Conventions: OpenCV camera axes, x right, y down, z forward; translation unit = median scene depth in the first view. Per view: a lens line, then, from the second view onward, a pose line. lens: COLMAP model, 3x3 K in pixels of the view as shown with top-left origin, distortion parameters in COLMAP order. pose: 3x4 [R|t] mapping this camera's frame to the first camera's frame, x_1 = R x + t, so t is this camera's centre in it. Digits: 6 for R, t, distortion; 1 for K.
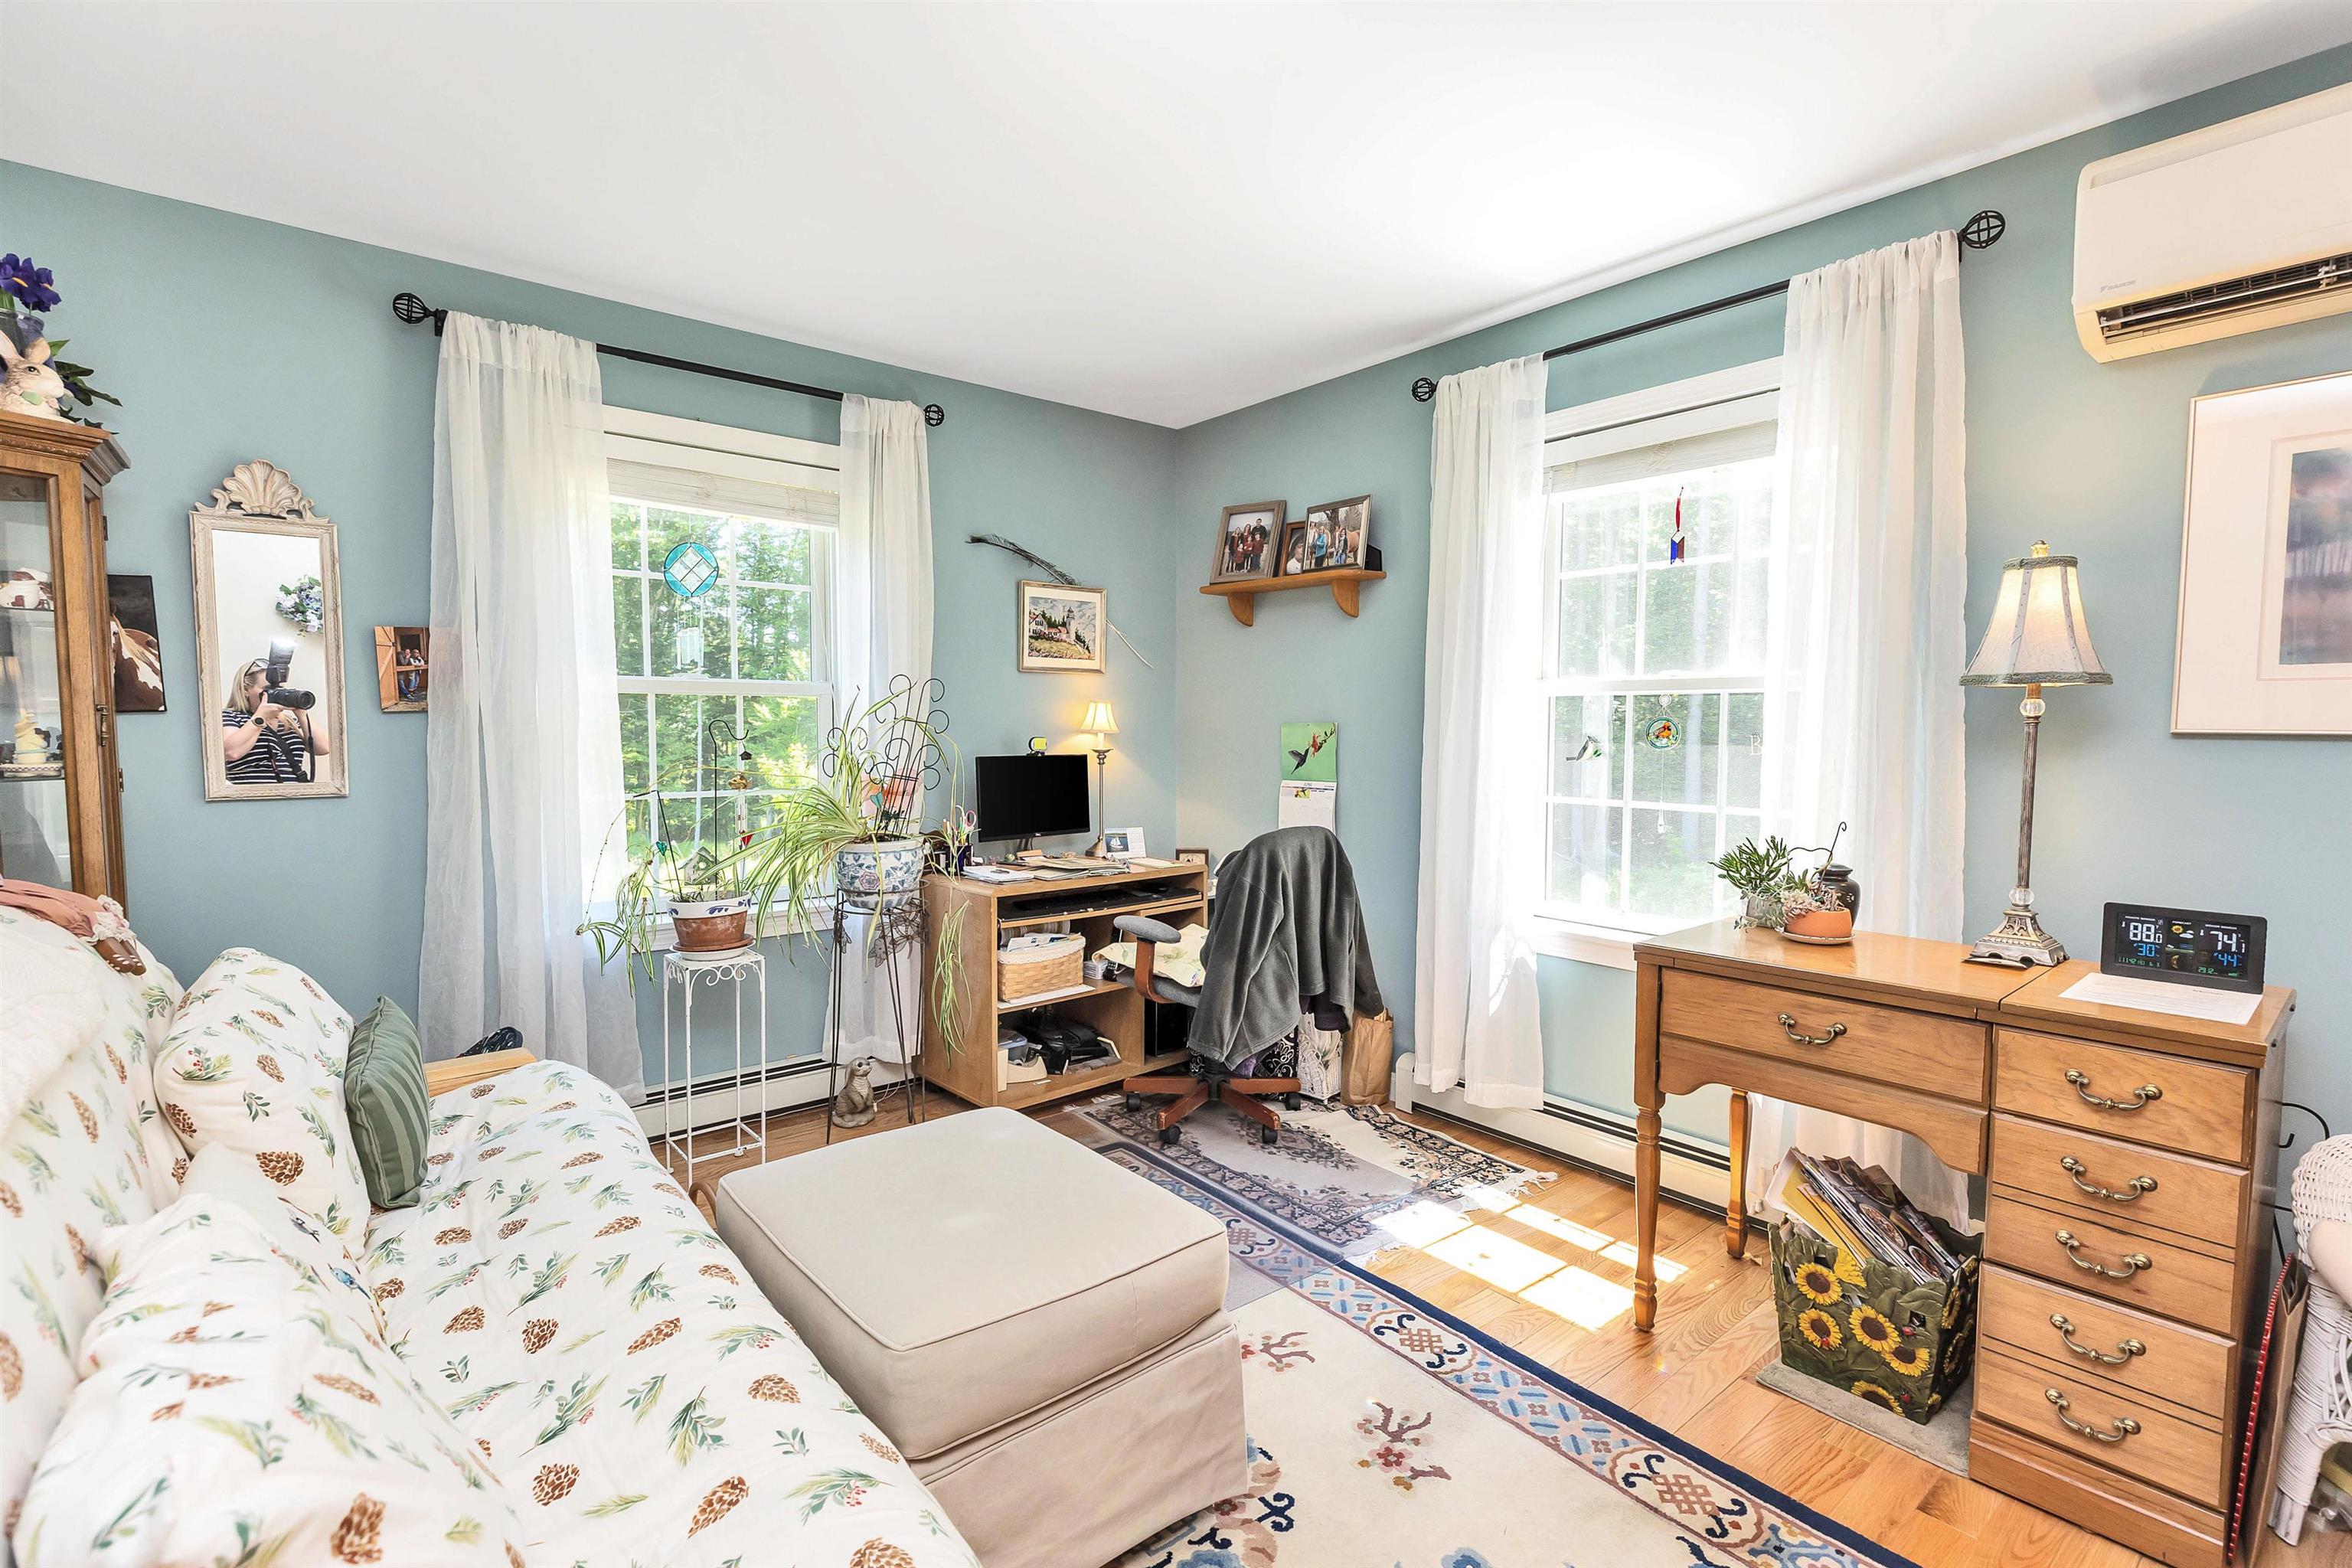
lens RADIAL K [[1056.0, 0, 1166.6], [0, 1056.0, 775.7], [0, 0, 1]] dist [0.000905, -0.000238]
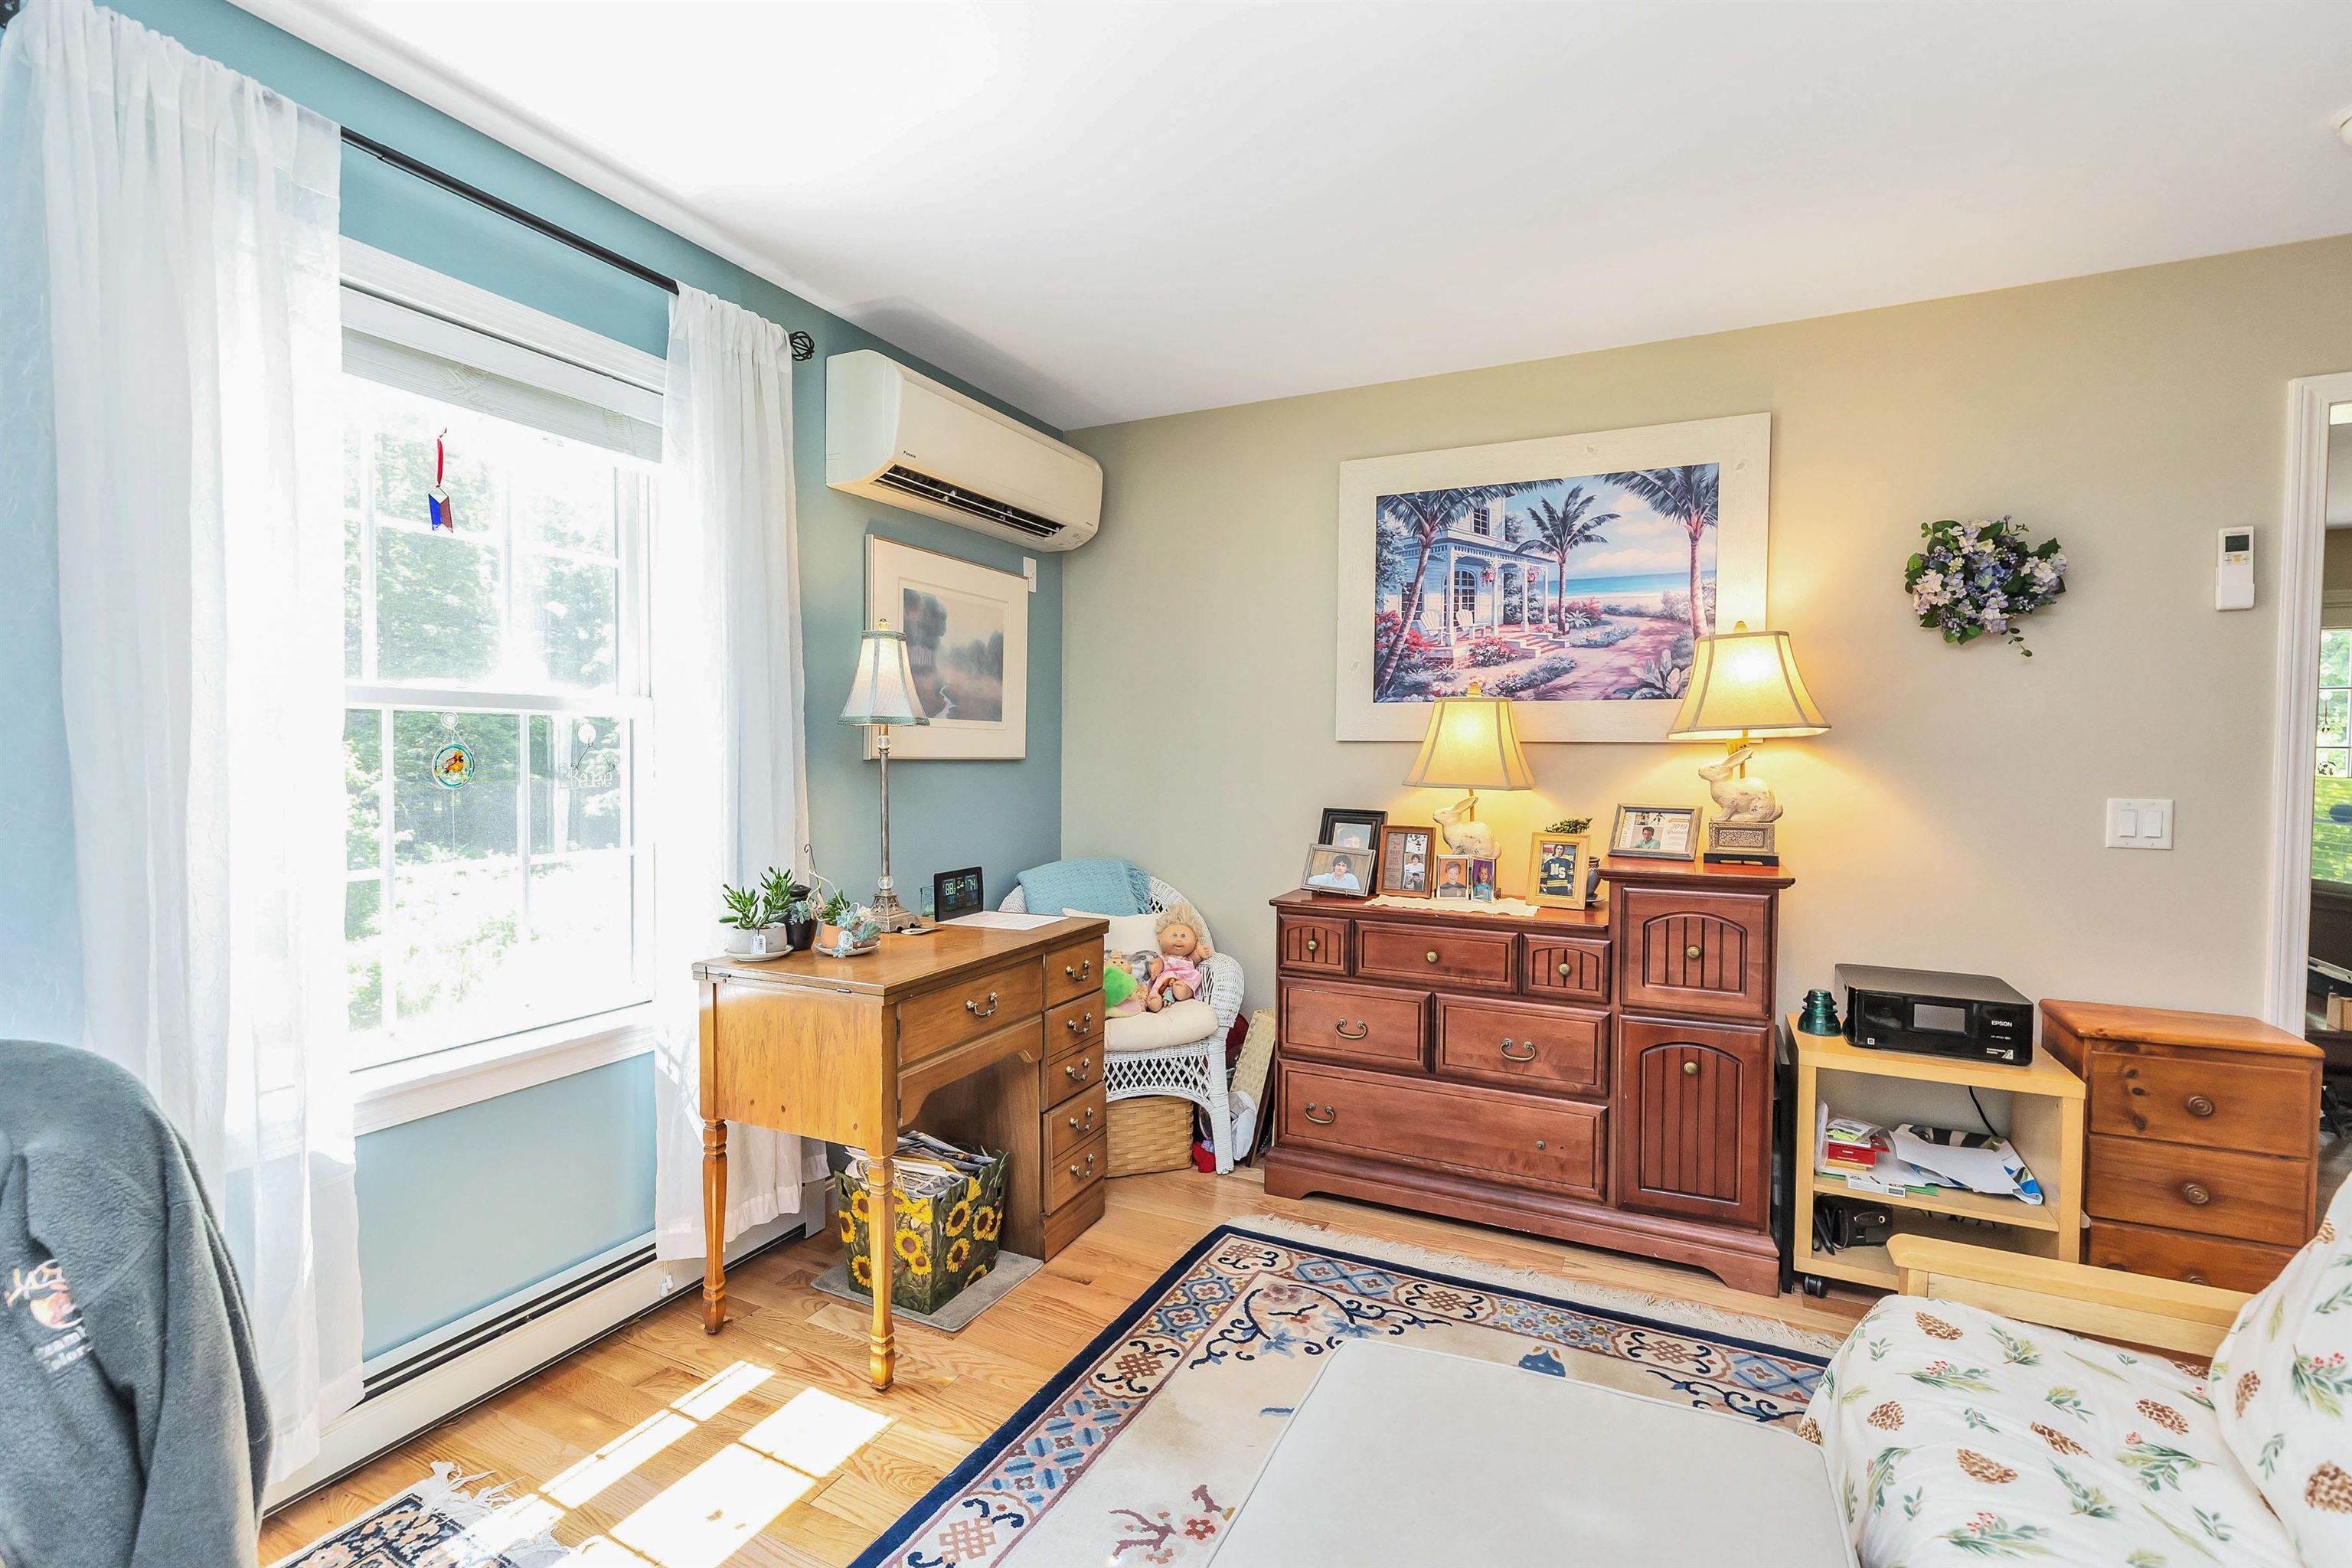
lens RADIAL K [[1056.0, 0, 1166.6], [0, 1056.0, 775.7], [0, 0, 1]] dist [0.000905, -0.000238]
pose [[-0.415242, -0.026789, 0.909317, -0.560120], [0.037624, 0.998205, 0.046588, -0.070979], [-0.908933, 0.053558, -0.413488, 1.241328]]
